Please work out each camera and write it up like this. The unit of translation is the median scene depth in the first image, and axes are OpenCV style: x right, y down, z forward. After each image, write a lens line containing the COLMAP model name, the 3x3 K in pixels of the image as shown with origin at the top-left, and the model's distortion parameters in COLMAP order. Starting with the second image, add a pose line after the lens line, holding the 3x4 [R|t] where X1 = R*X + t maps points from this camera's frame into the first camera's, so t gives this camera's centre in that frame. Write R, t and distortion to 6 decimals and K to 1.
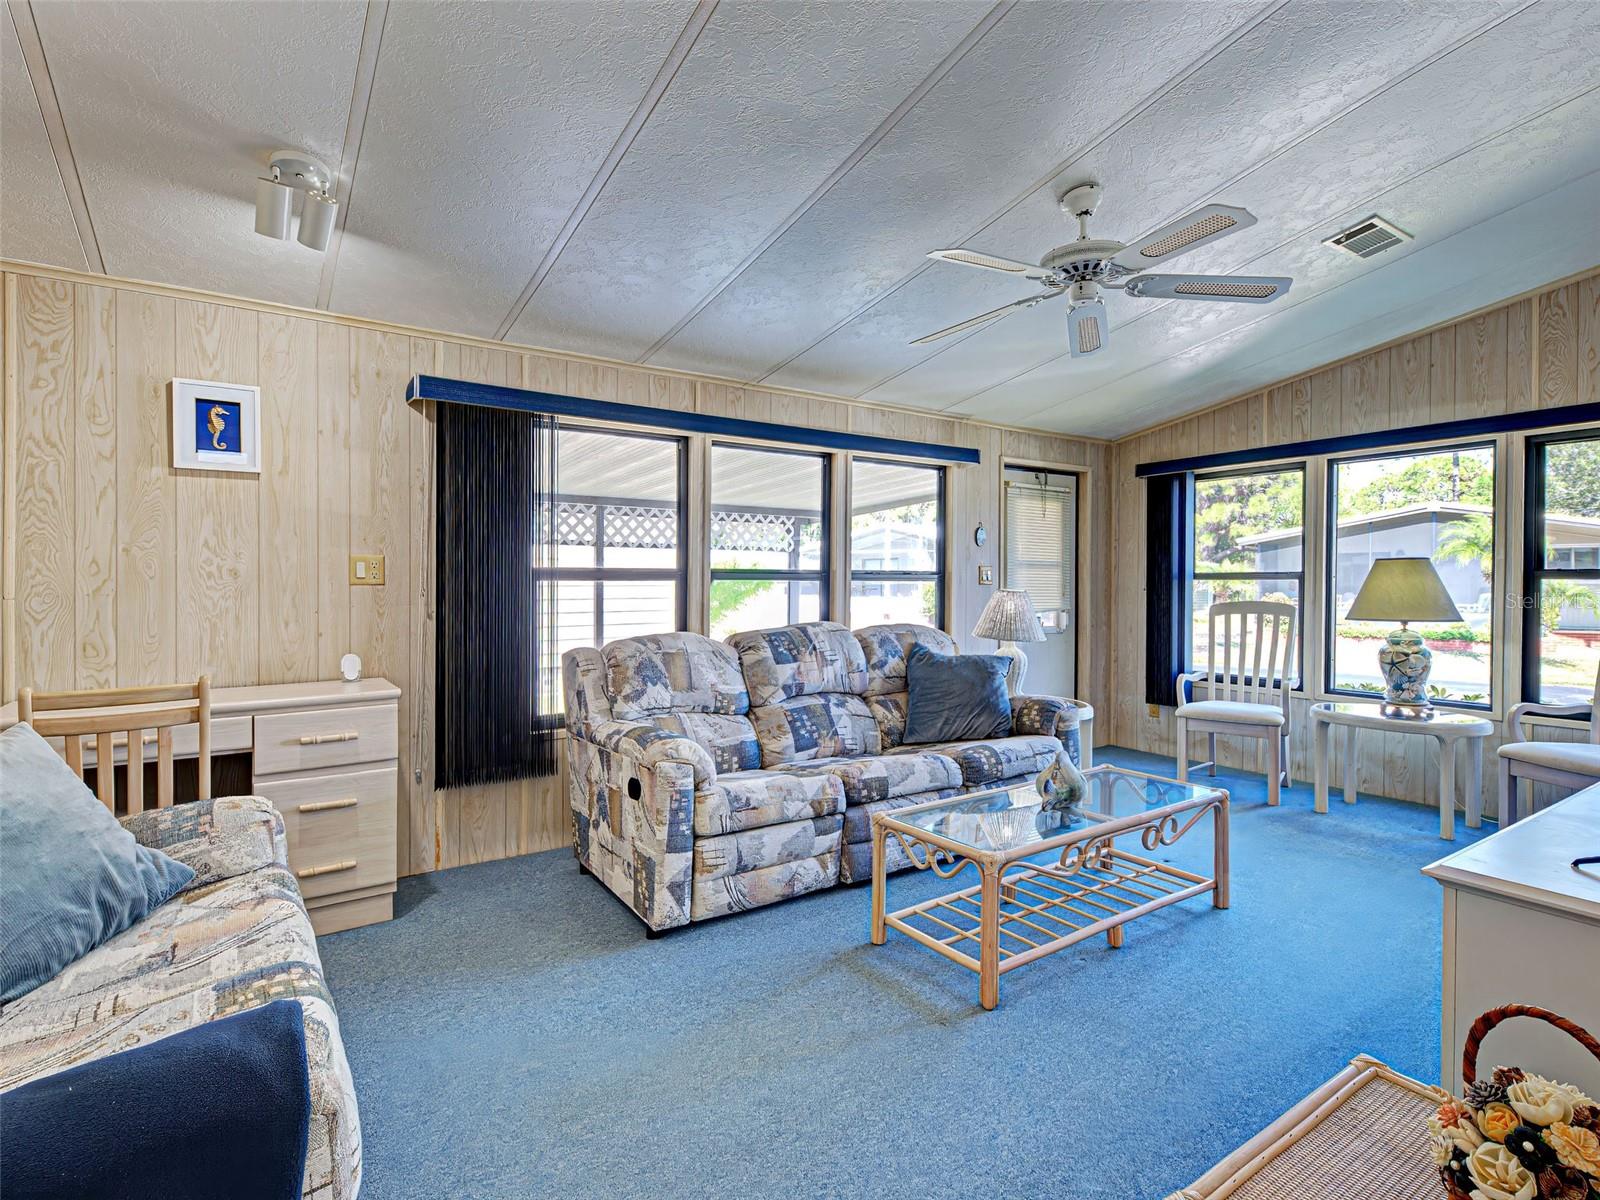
lens RADIAL K [[773.5, 0, 796.9], [0, 773.5, 584.4], [0, 0, 1]] dist [0.001021, -0.000194]
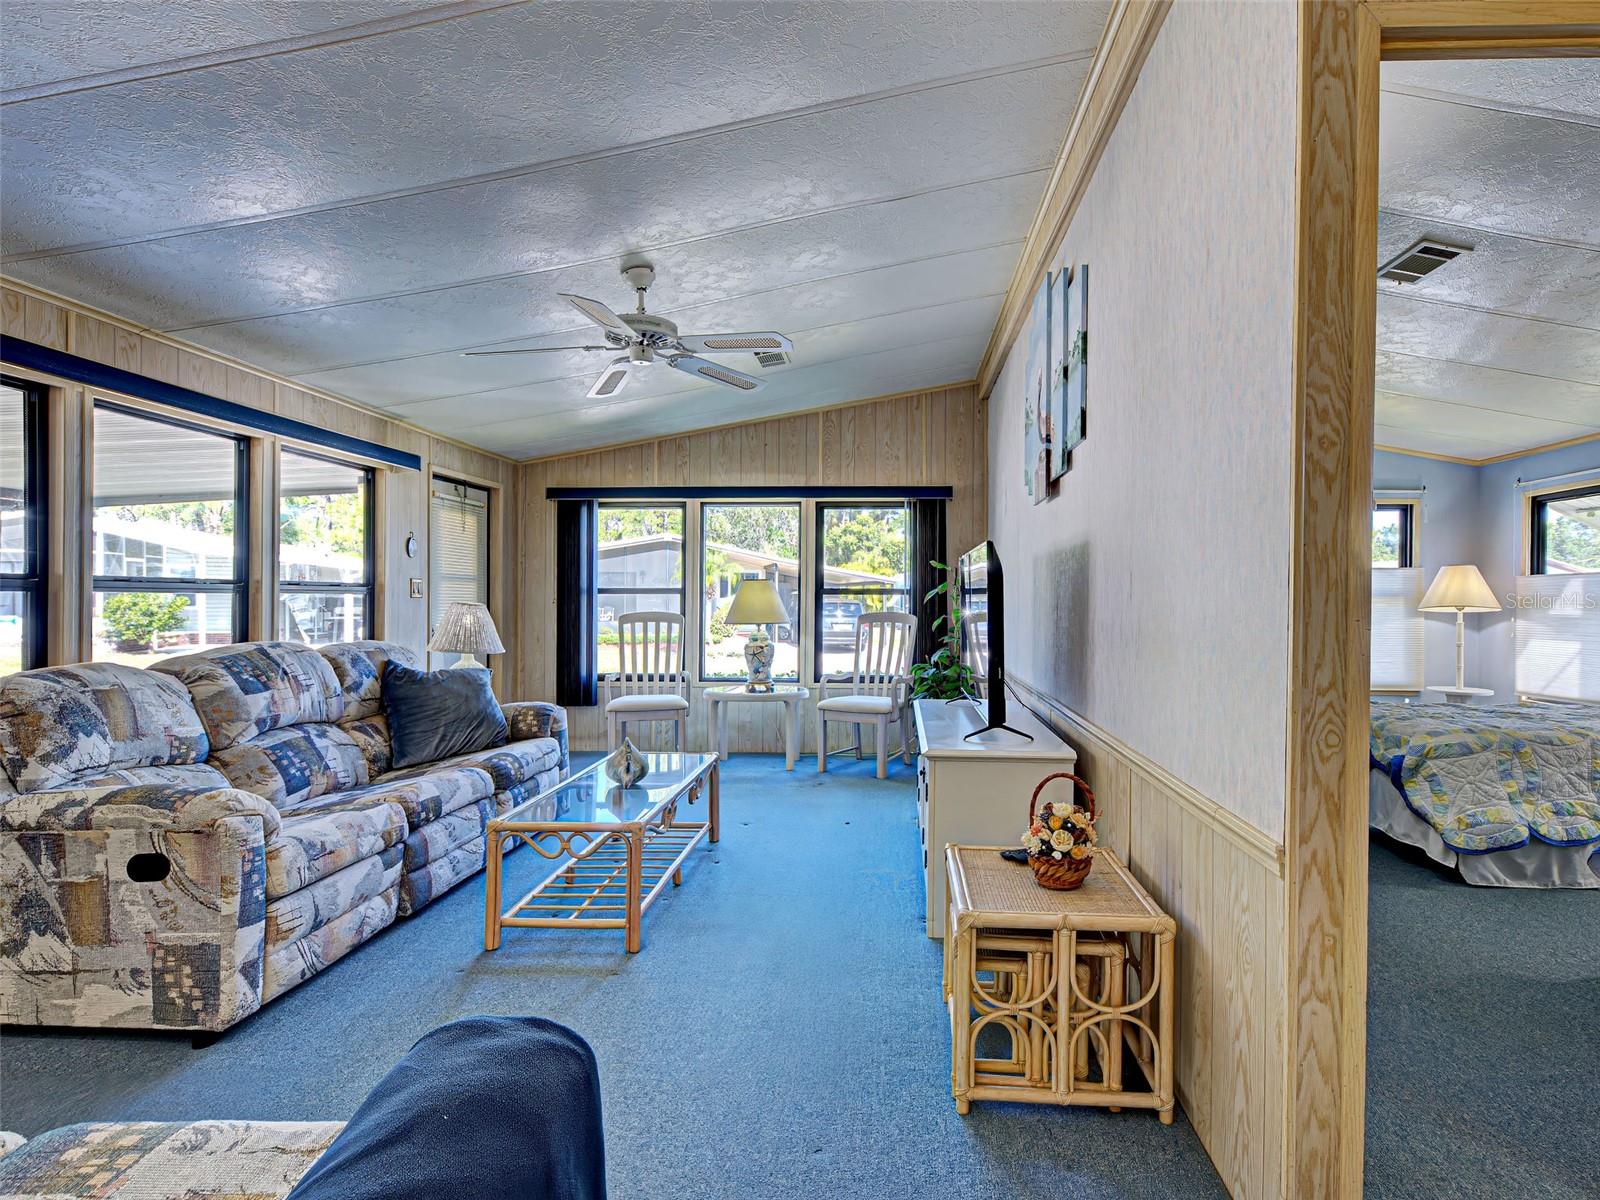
lens RADIAL K [[809.1, 0, 800.0], [0, 809.1, 600.0], [0, 0, 1]] dist [0.003382, 0.000519]
pose [[0.632868, -0.000271, 0.774260, -0.322953], [-0.000778, 0.999999, 0.000985, 0.002252], [-0.774260, -0.001226, 0.632867, 0.007909]]
